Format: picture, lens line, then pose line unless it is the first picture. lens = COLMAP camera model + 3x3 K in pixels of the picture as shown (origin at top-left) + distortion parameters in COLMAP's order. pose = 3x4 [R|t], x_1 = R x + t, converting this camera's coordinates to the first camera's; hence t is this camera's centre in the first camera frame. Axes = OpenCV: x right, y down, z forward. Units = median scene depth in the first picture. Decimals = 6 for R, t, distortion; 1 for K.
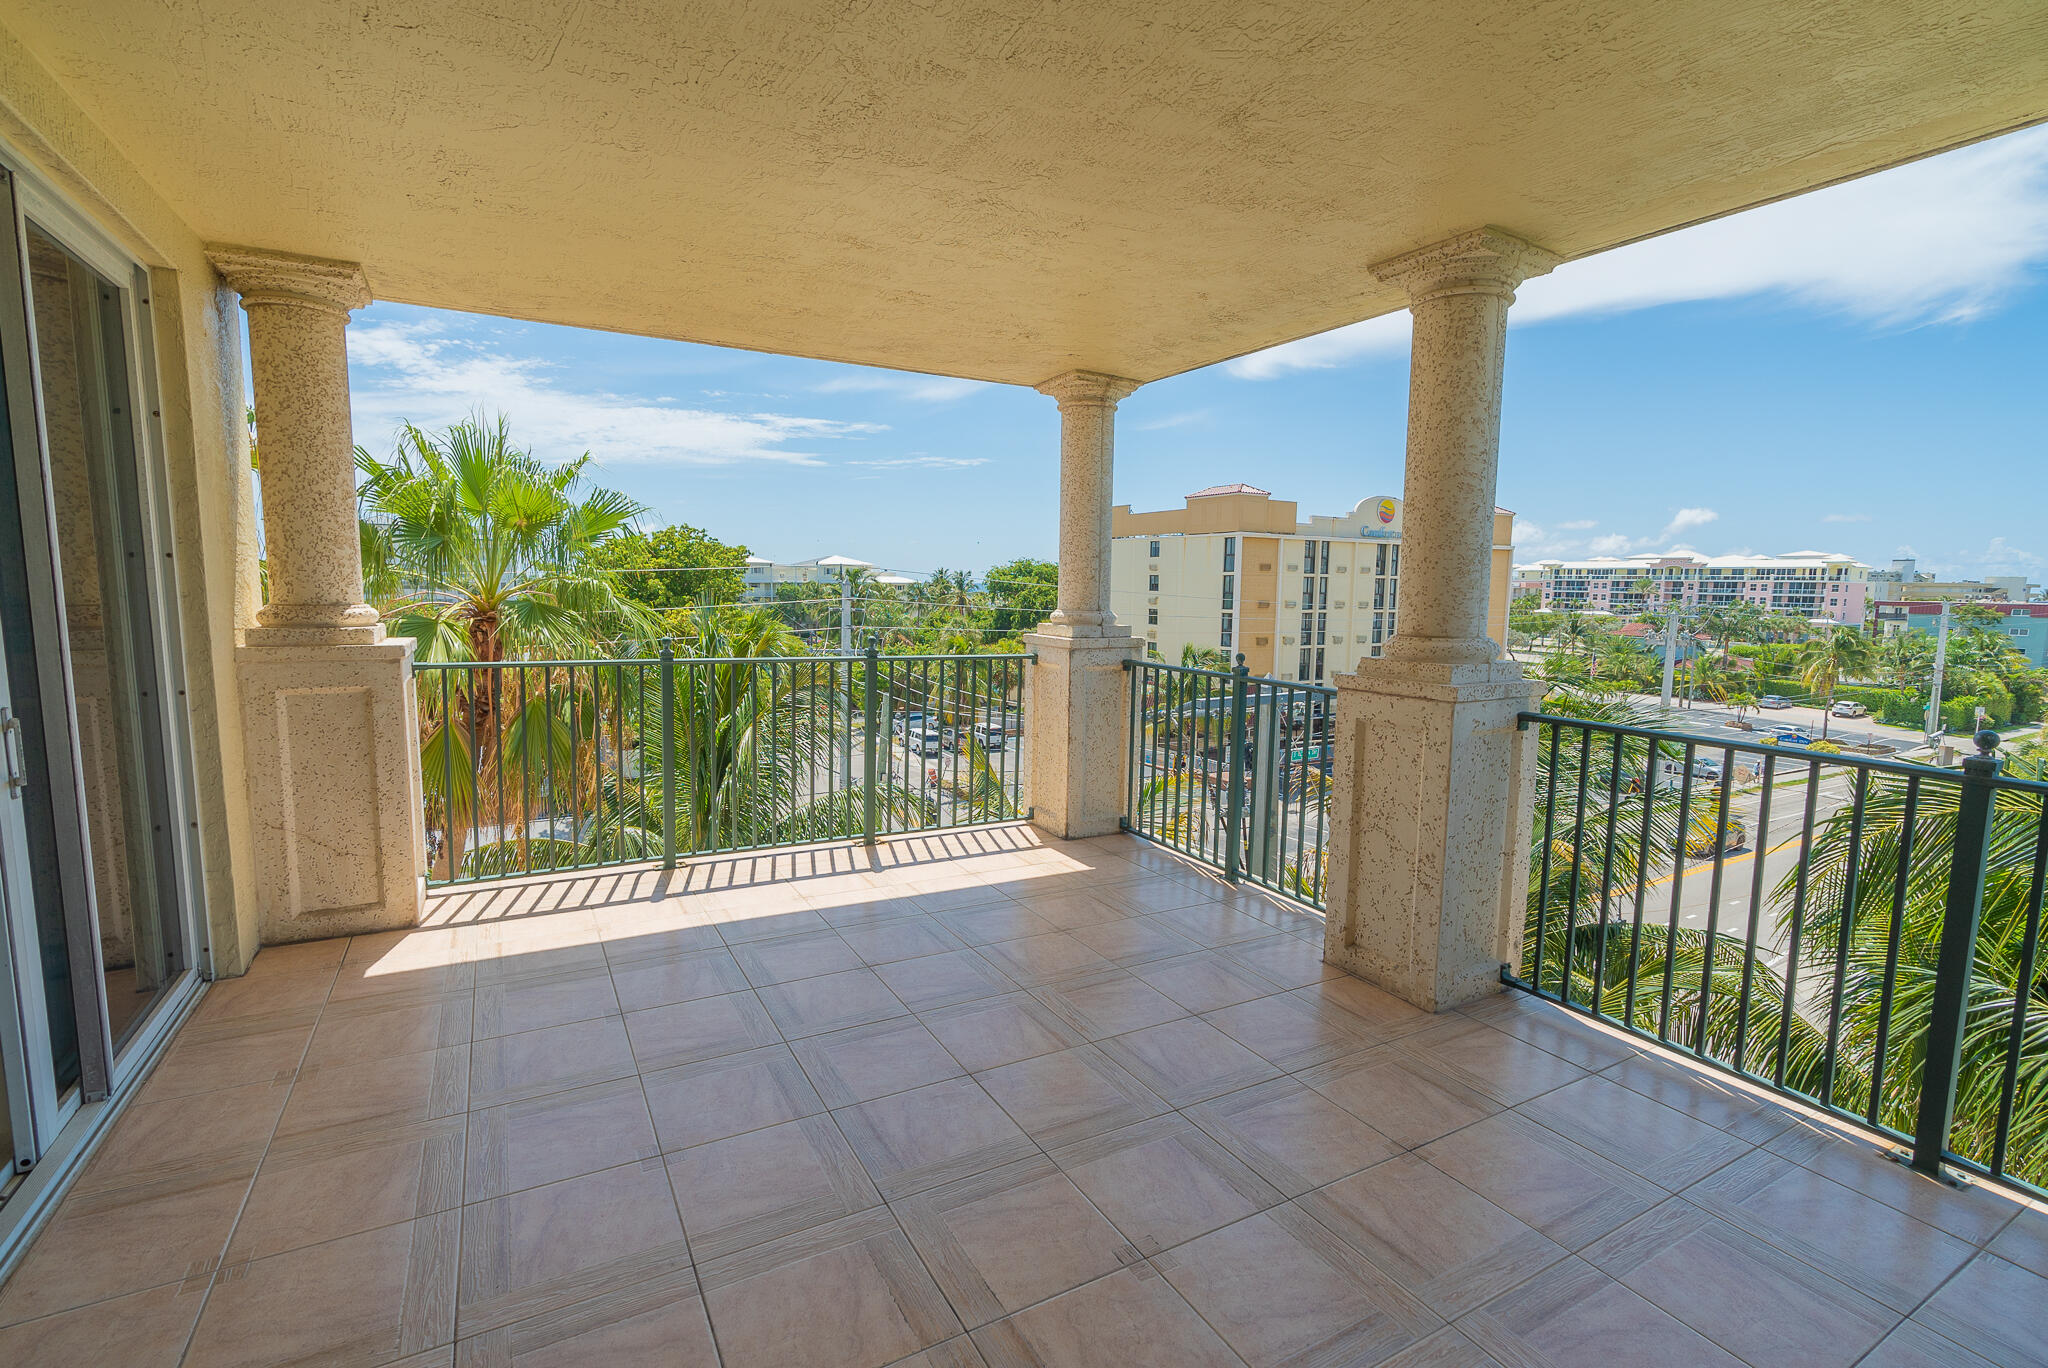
lens RADIAL K [[926.3, 0, 1025.6], [0, 926.3, 688.4], [0, 0, 1]] dist [-0.013026, 0.007139]
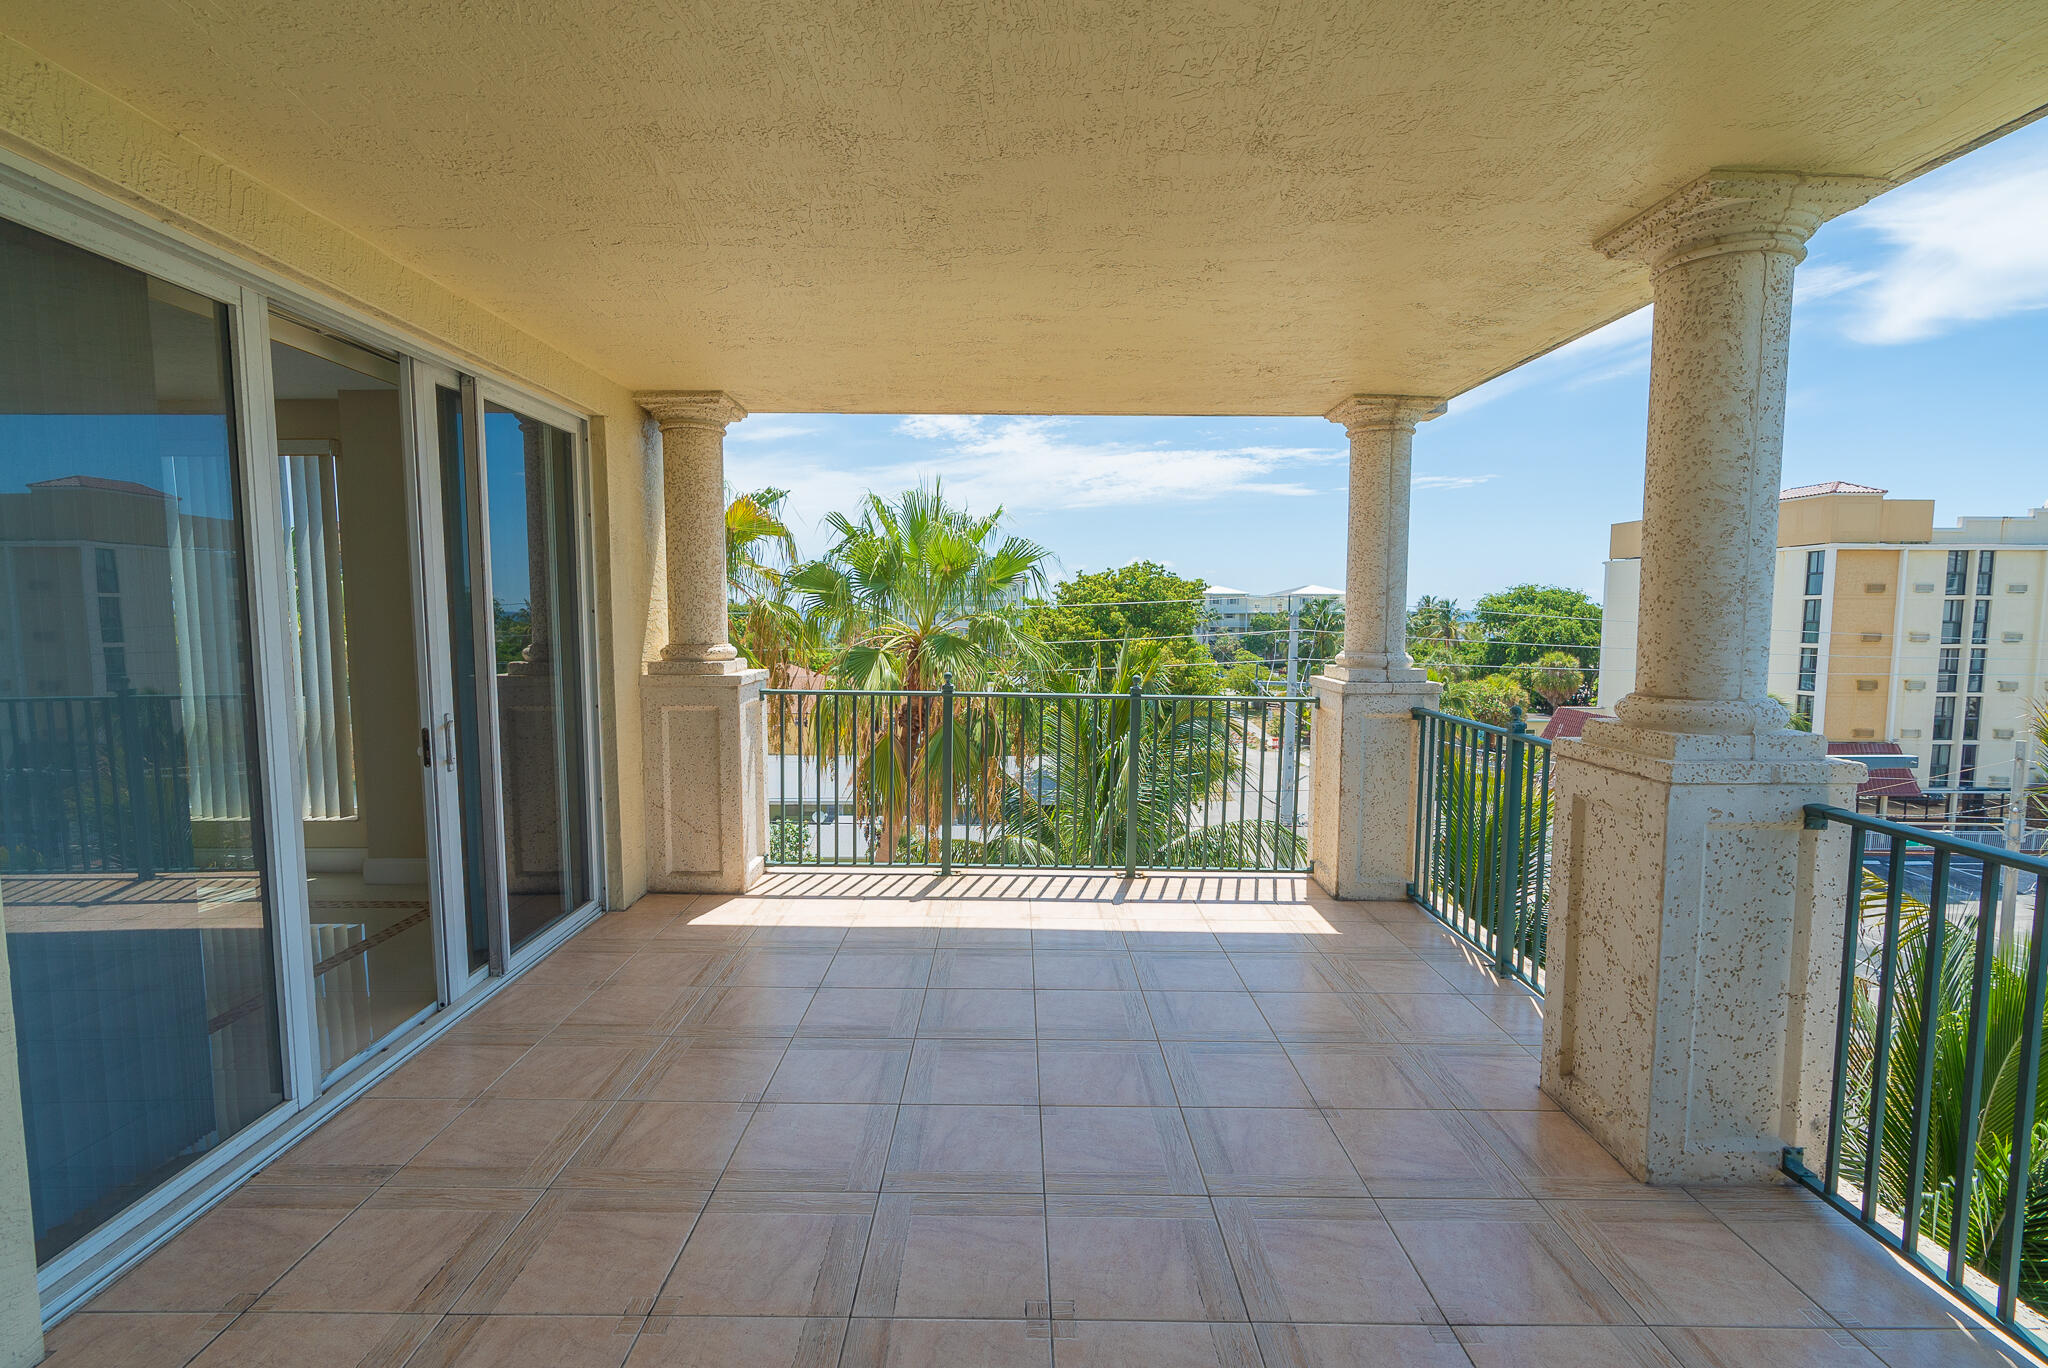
lens RADIAL K [[926.3, 0, 1025.6], [0, 926.3, 688.4], [0, 0, 1]] dist [-0.013026, 0.007139]
pose [[0.874003, 0.029887, -0.485001, 0.308250], [-0.045579, 0.998749, -0.020590, -0.020085], [0.483778, 0.040101, 0.874271, 0.051379]]
